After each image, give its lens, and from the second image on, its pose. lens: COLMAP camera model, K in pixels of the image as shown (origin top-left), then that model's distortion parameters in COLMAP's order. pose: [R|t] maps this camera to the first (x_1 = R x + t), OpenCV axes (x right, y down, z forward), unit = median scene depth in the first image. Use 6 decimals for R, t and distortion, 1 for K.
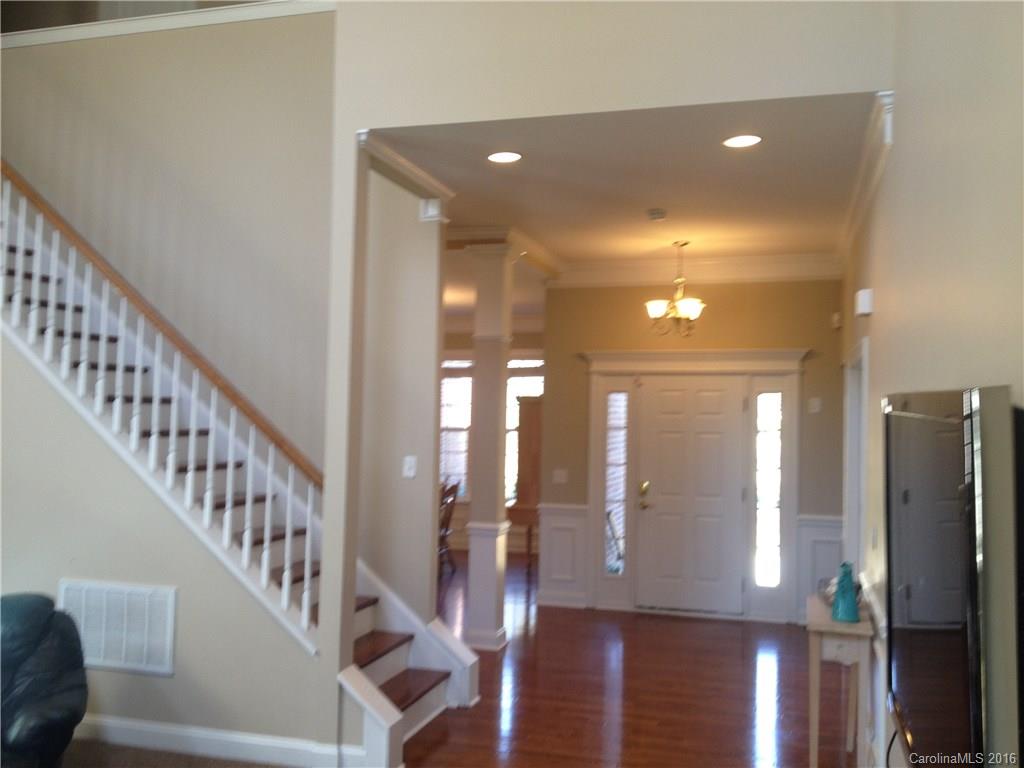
lens RADIAL K [[950.3, 0, 514.6], [0, 950.3, 378.9], [0, 0, 1]] dist [0.038200, 0.000000]
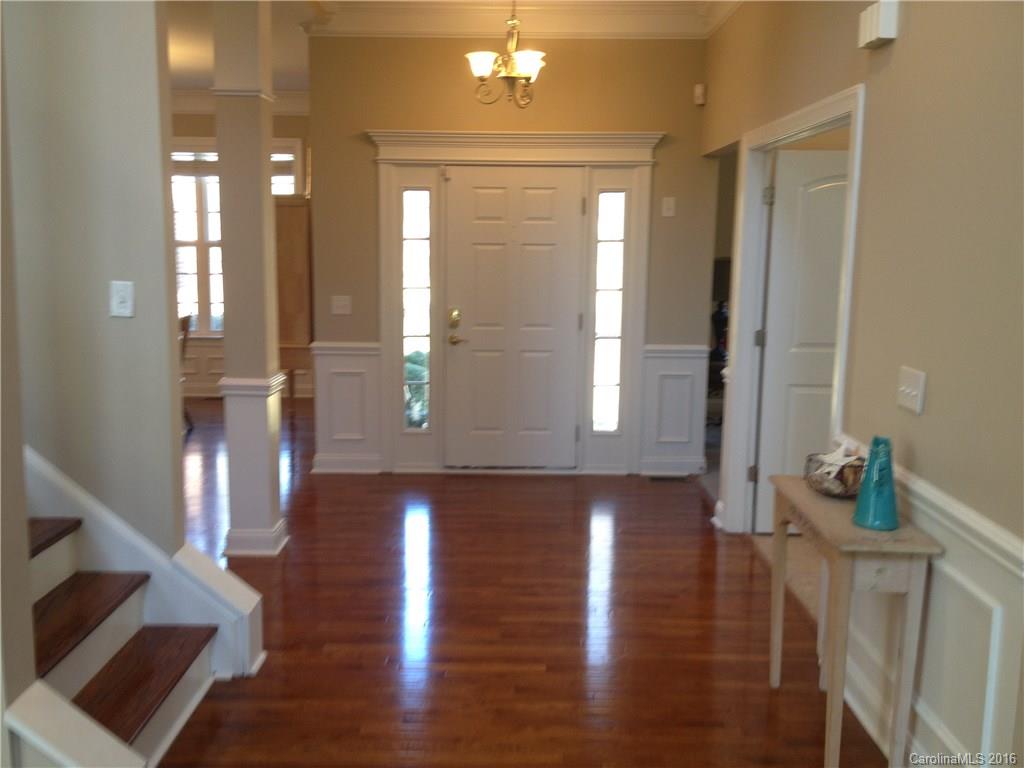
lens RADIAL K [[950.3, 0, 514.1], [0, 950.3, 391.8], [0, 0, 1]] dist [0.038200, 0.000000]
pose [[0.961181, -0.048956, 0.271539, -0.029072], [-0.006189, 0.980060, 0.198604, 0.021702], [-0.275848, -0.192575, 0.941713, 0.262858]]
